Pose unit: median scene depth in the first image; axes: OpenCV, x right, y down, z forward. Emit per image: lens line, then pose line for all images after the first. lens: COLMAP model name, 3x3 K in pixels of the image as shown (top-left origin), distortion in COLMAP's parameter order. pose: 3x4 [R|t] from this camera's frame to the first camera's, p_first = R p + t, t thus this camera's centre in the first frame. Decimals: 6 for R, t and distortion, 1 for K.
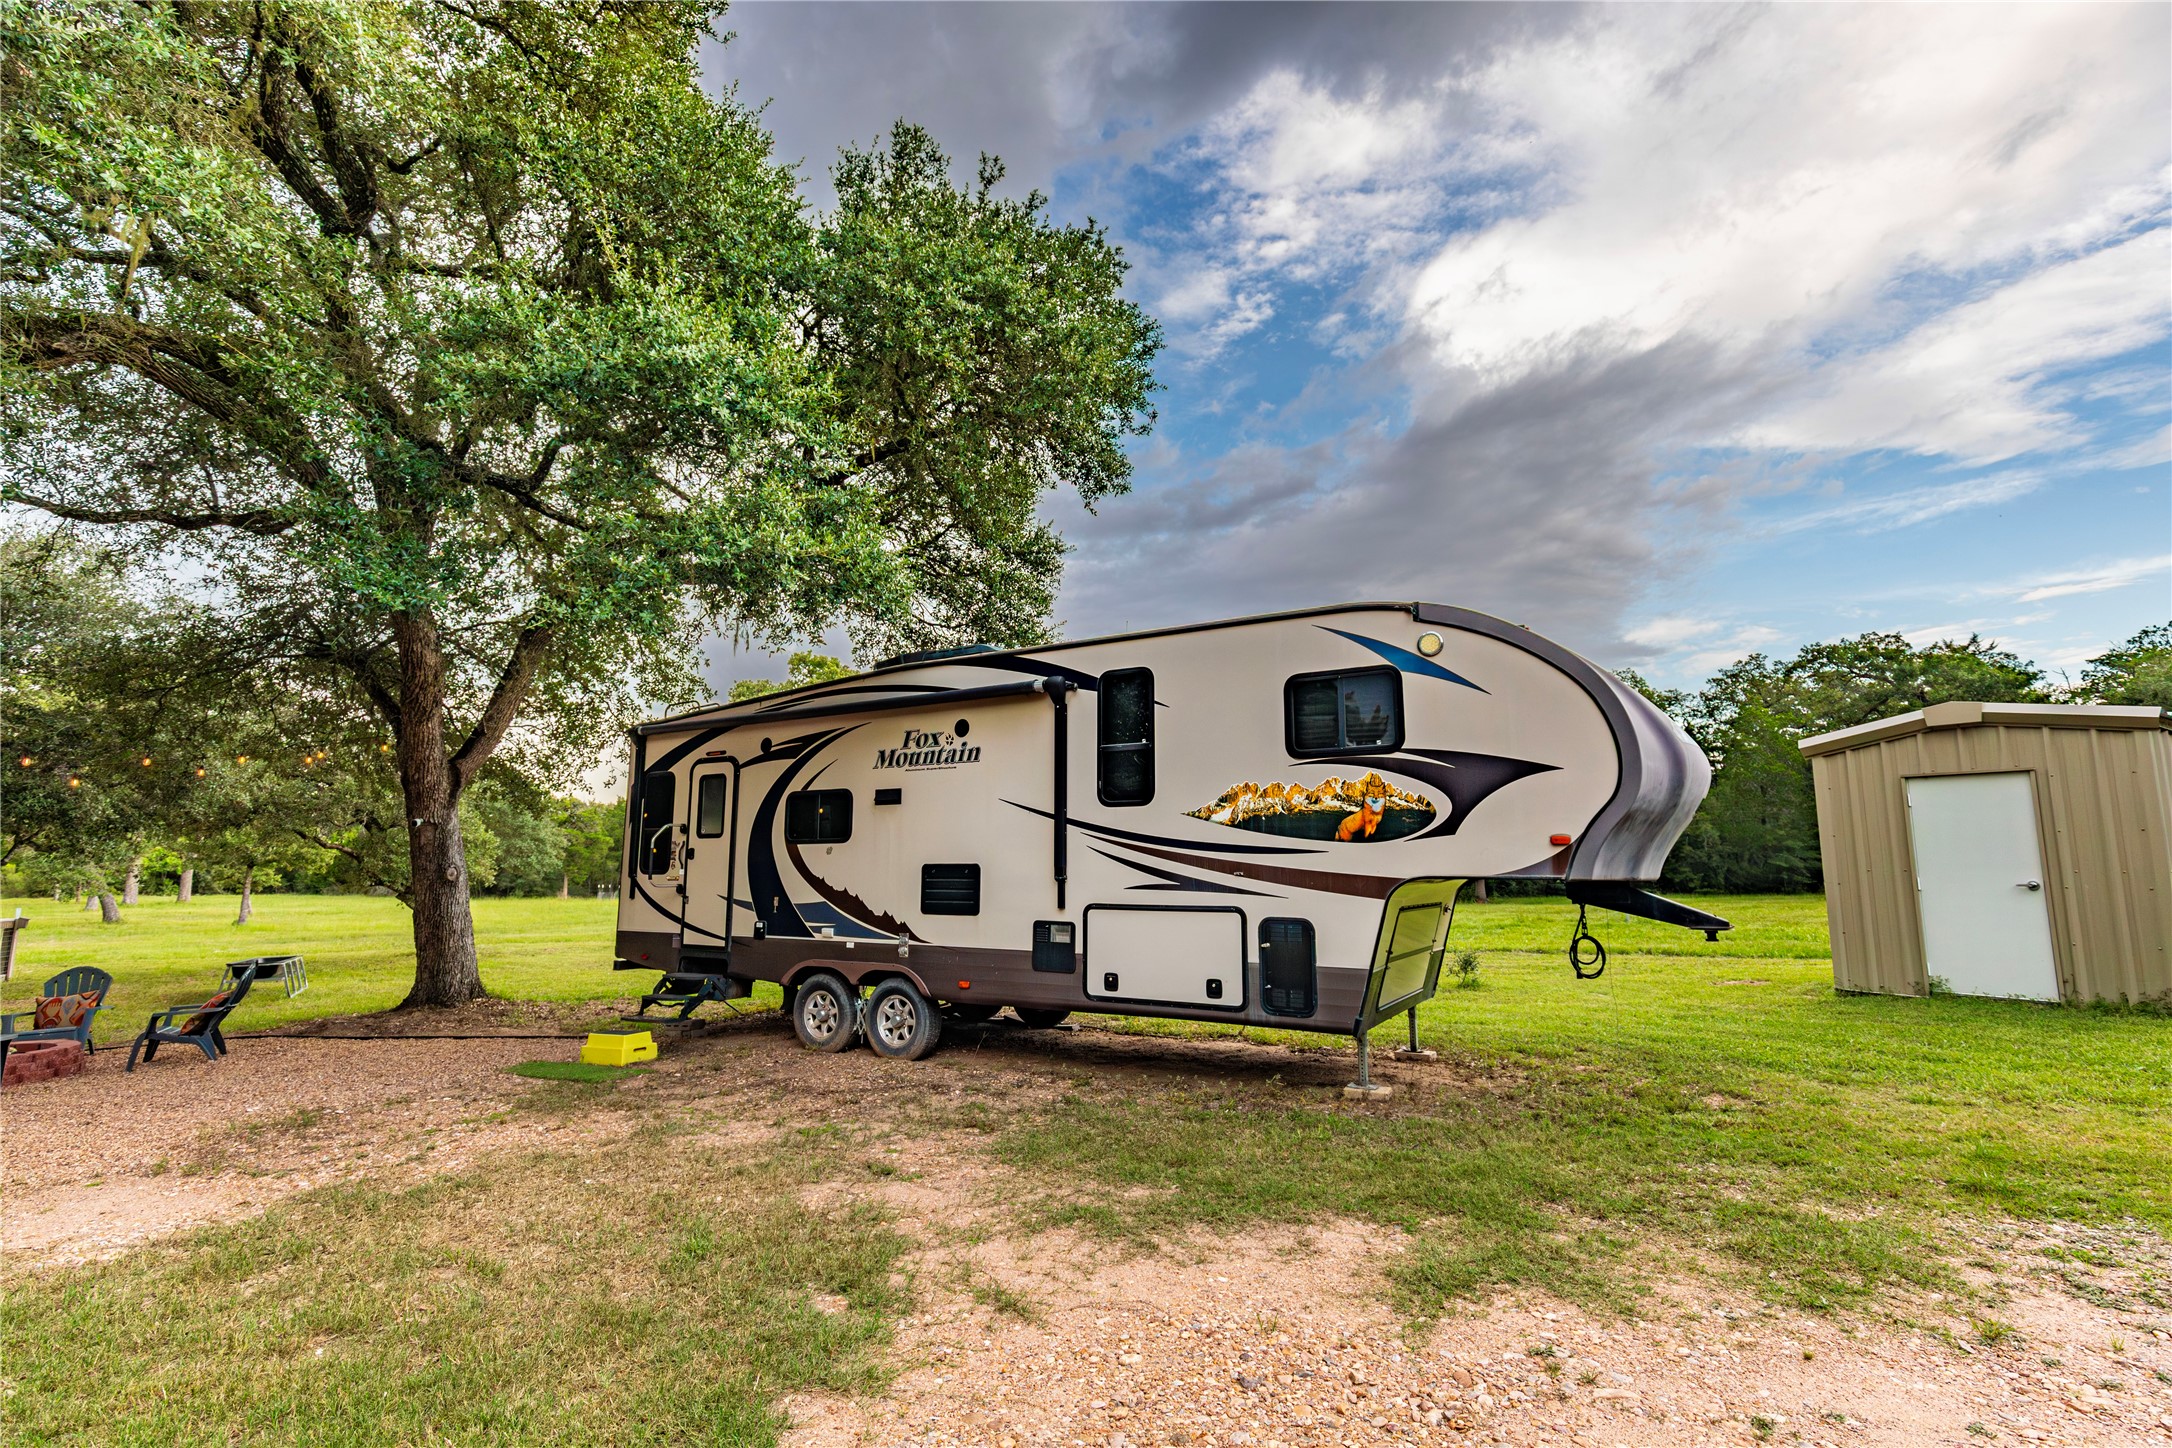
lens RADIAL K [[983.0, 0, 1079.0], [0, 983.0, 719.5], [0, 0, 1]] dist [0.015305, -0.000635]
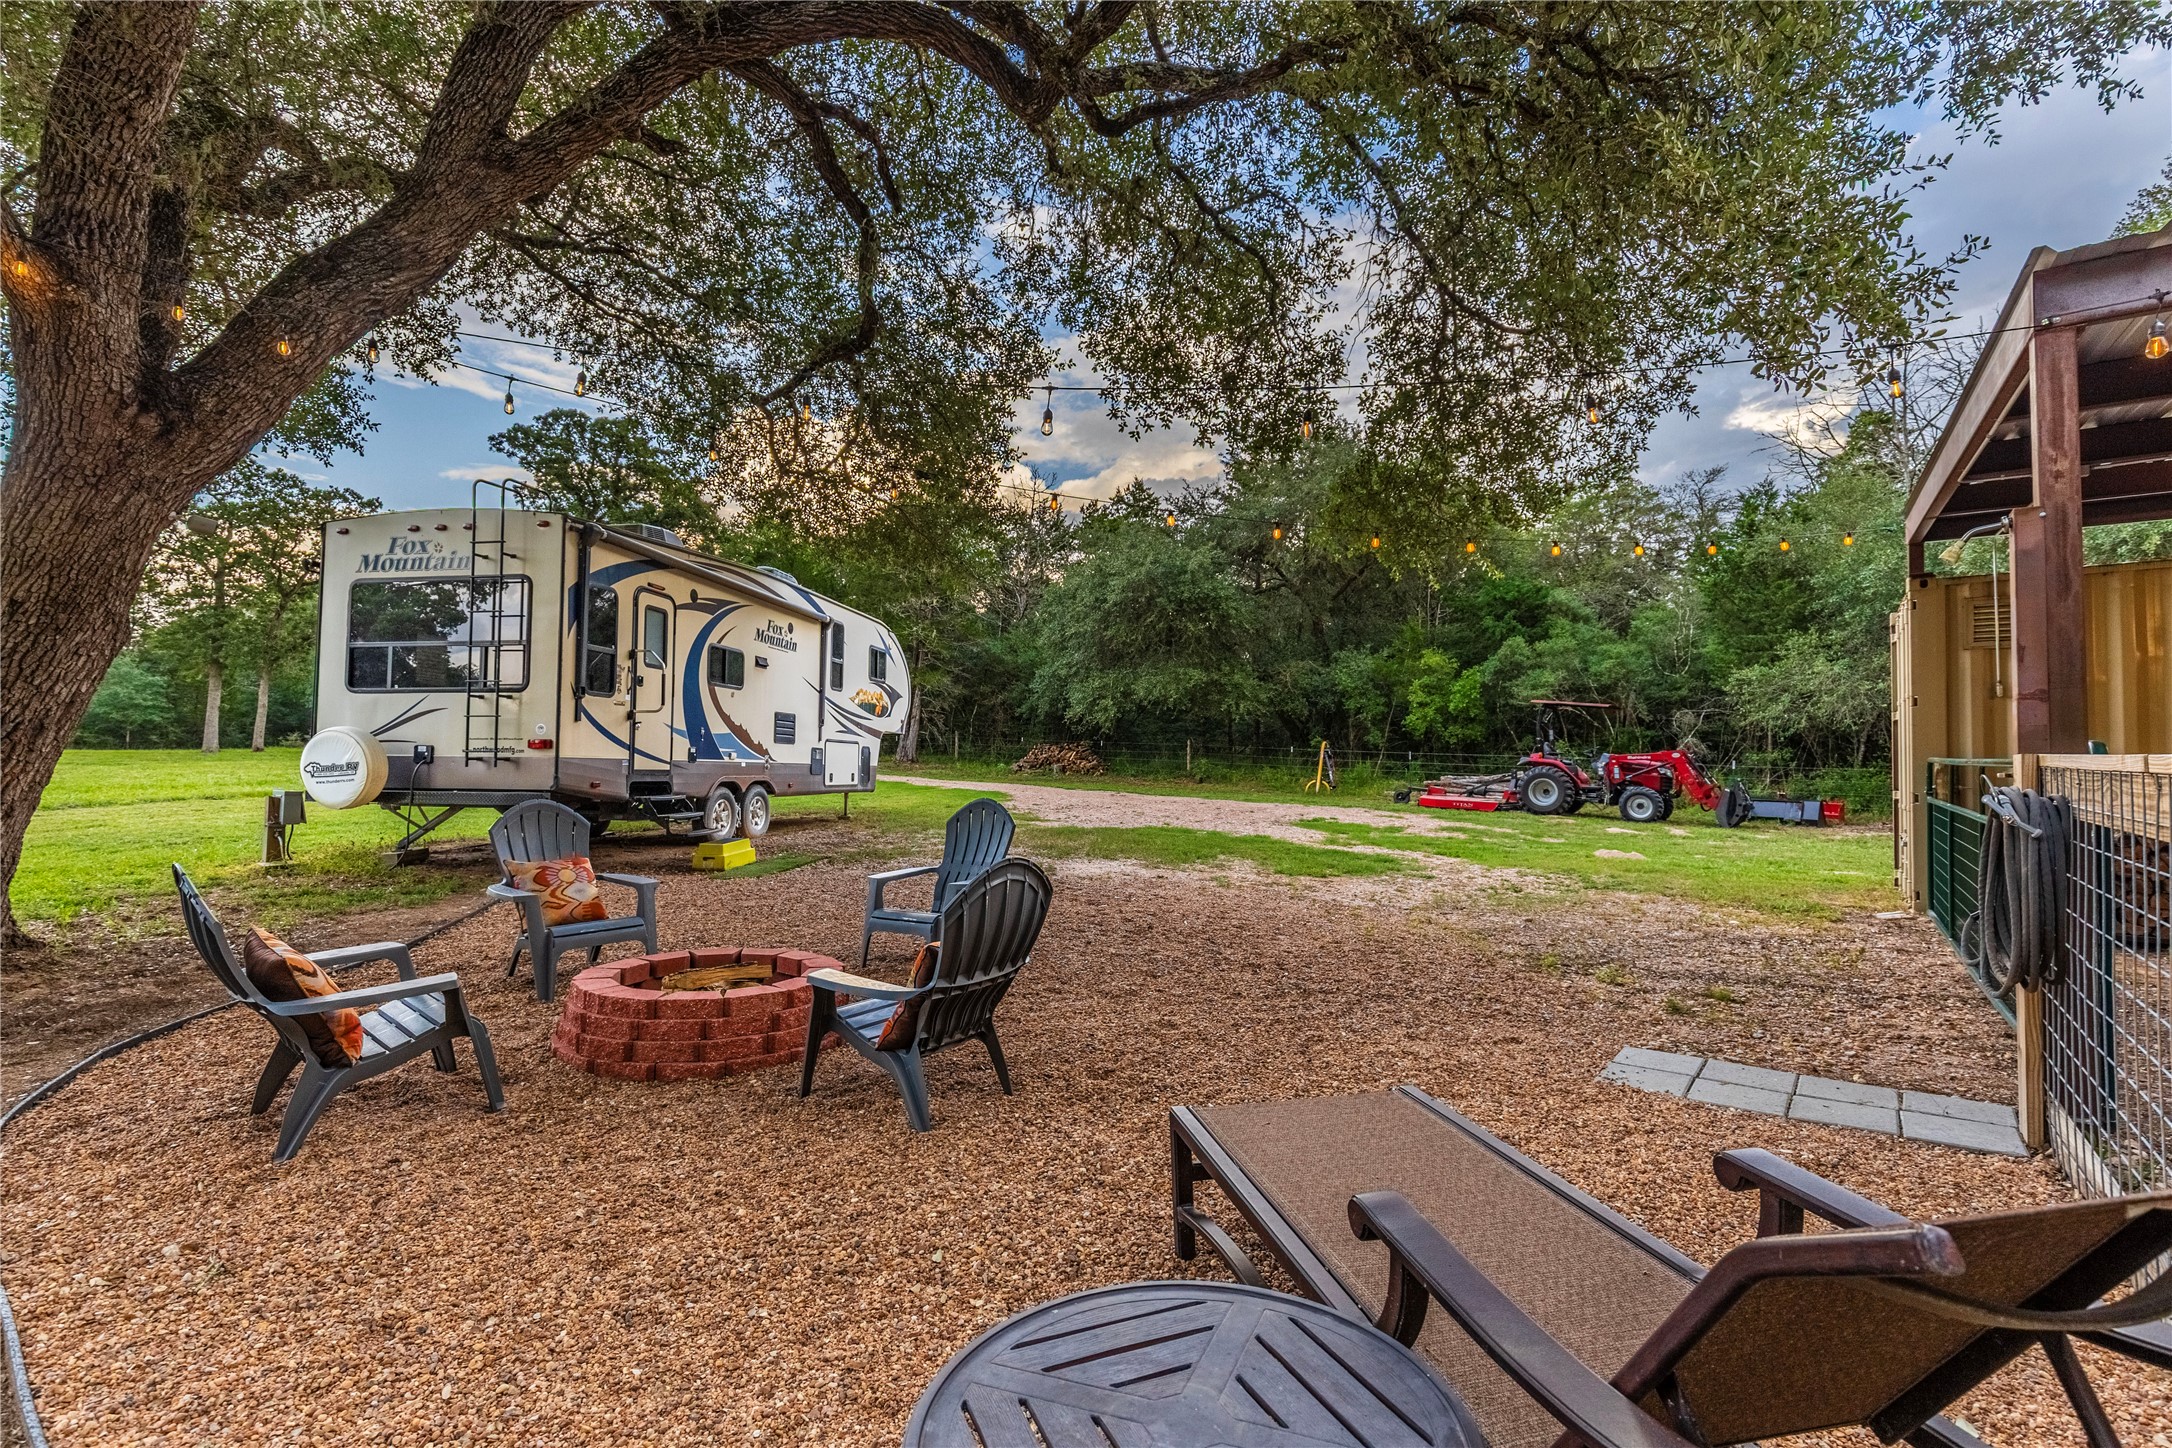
lens RADIAL K [[983.0, 0, 1088.0], [0, 983.0, 733.7], [0, 0, 1]] dist [0.015305, -0.000635]
pose [[-0.374636, 0.030200, 0.926680, -2.199527], [-0.156145, 0.983139, -0.095166, 0.314264], [-0.913929, -0.180349, -0.363604, 1.385119]]
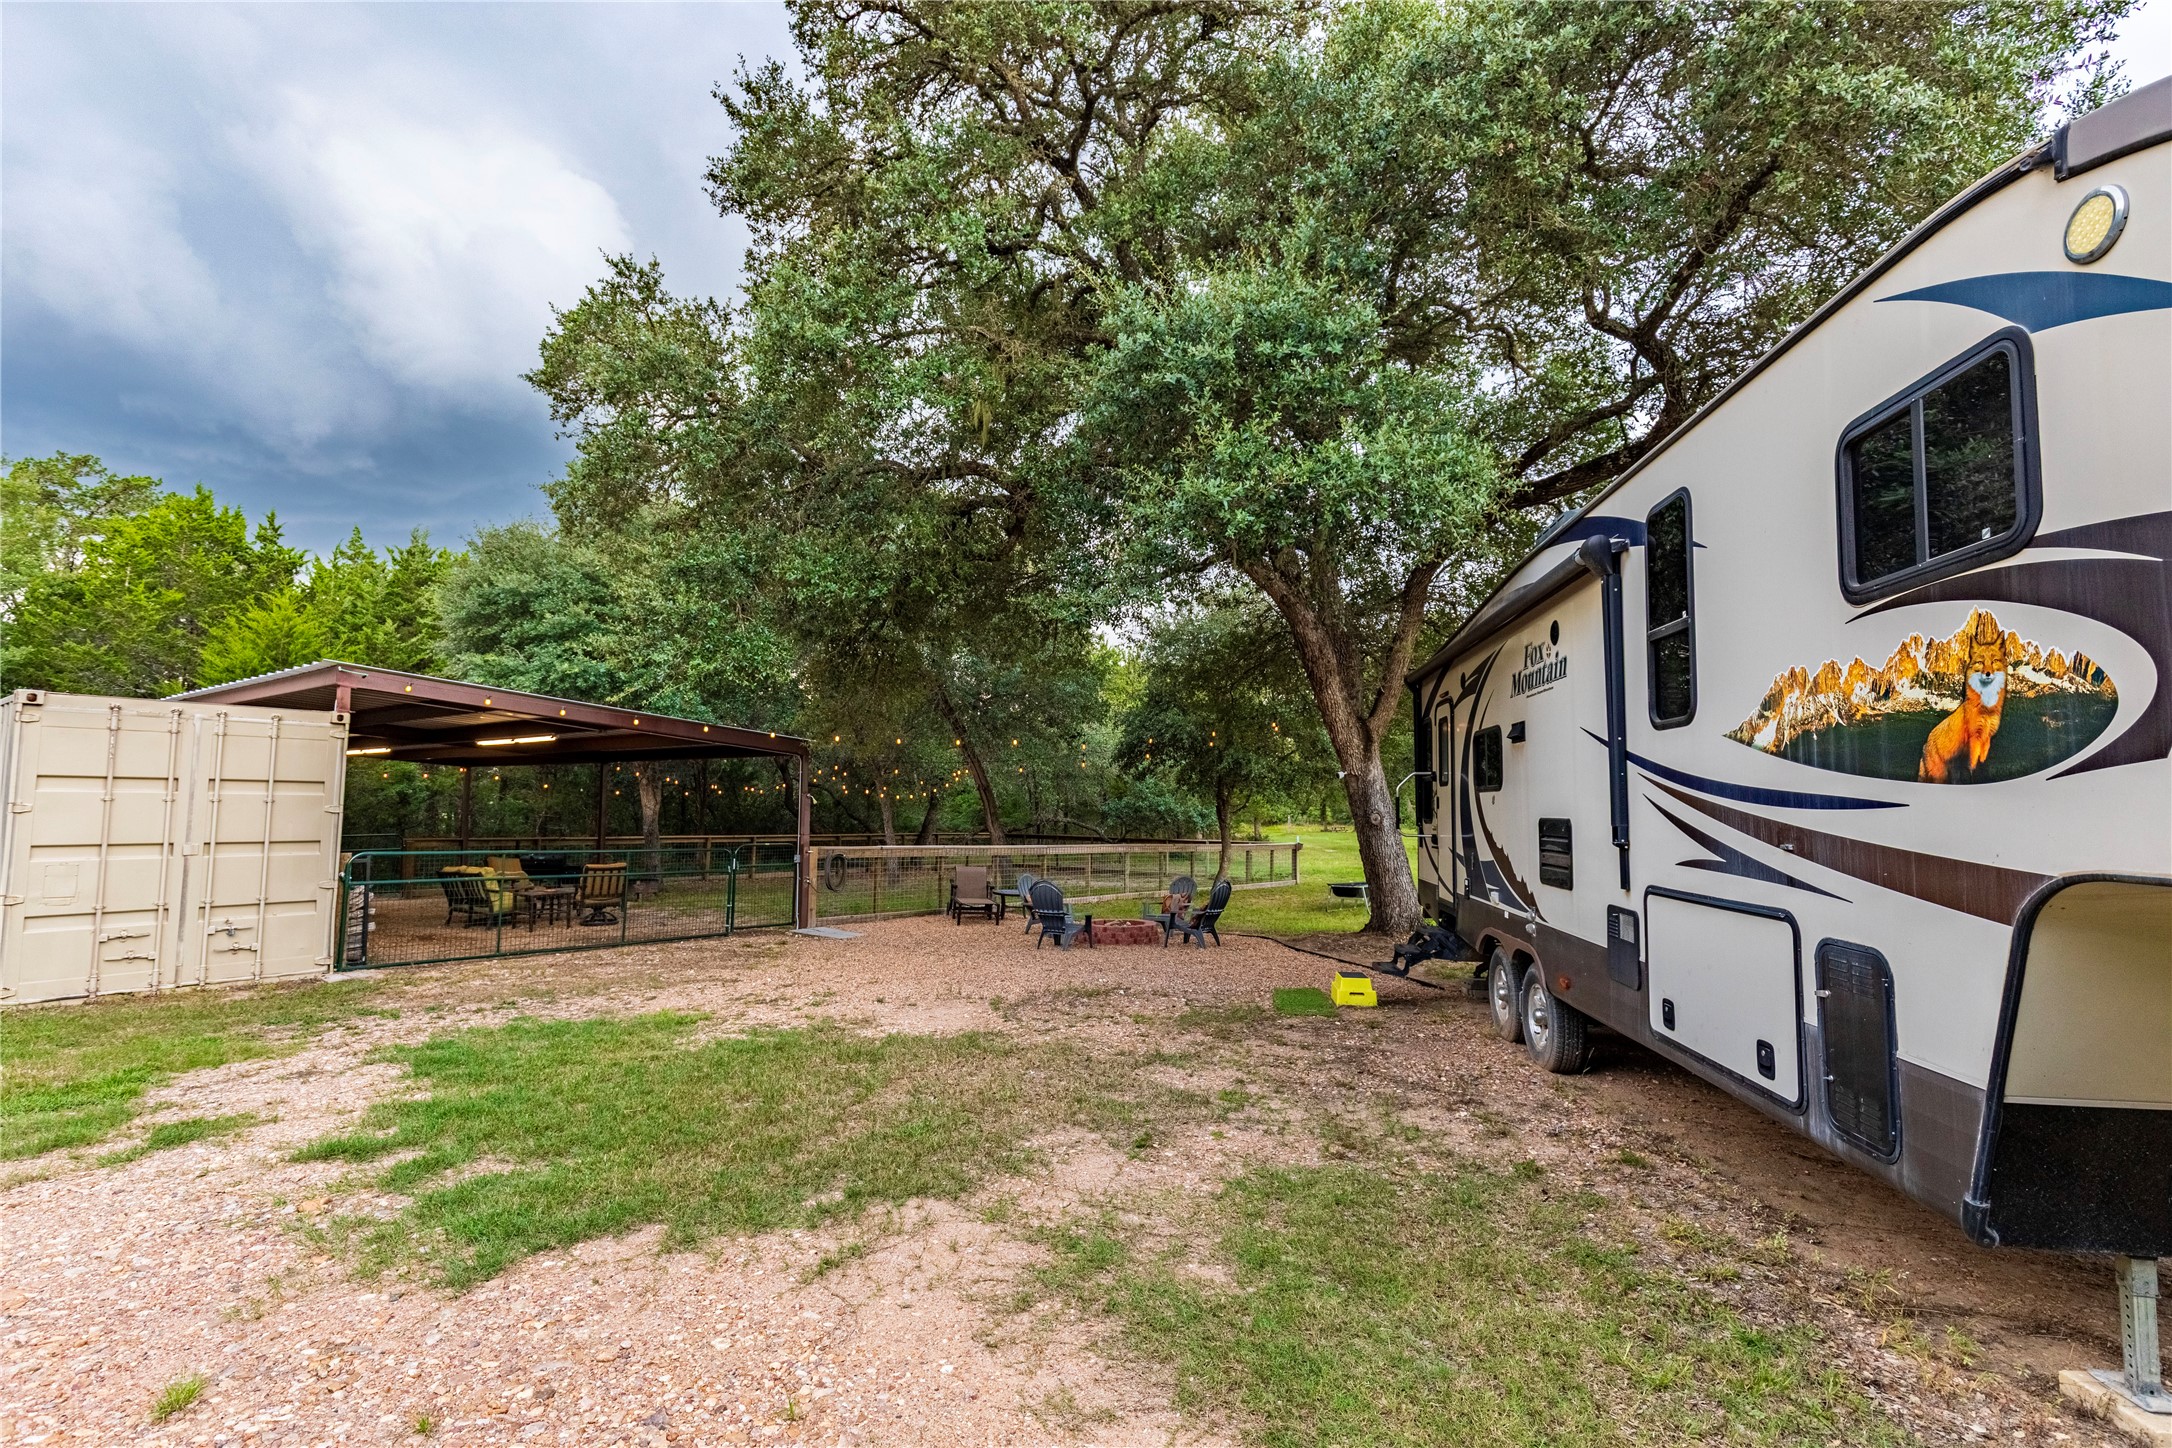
lens RADIAL K [[983.0, 0, 1070.7], [0, 983.0, 732.1], [0, 0, 1]] dist [0.015305, -0.000635]
pose [[0.368807, -0.067801, -0.927030, 0.524594], [0.132254, 0.991017, -0.019866, 0.060612], [0.920049, -0.115277, 0.374461, 0.488461]]
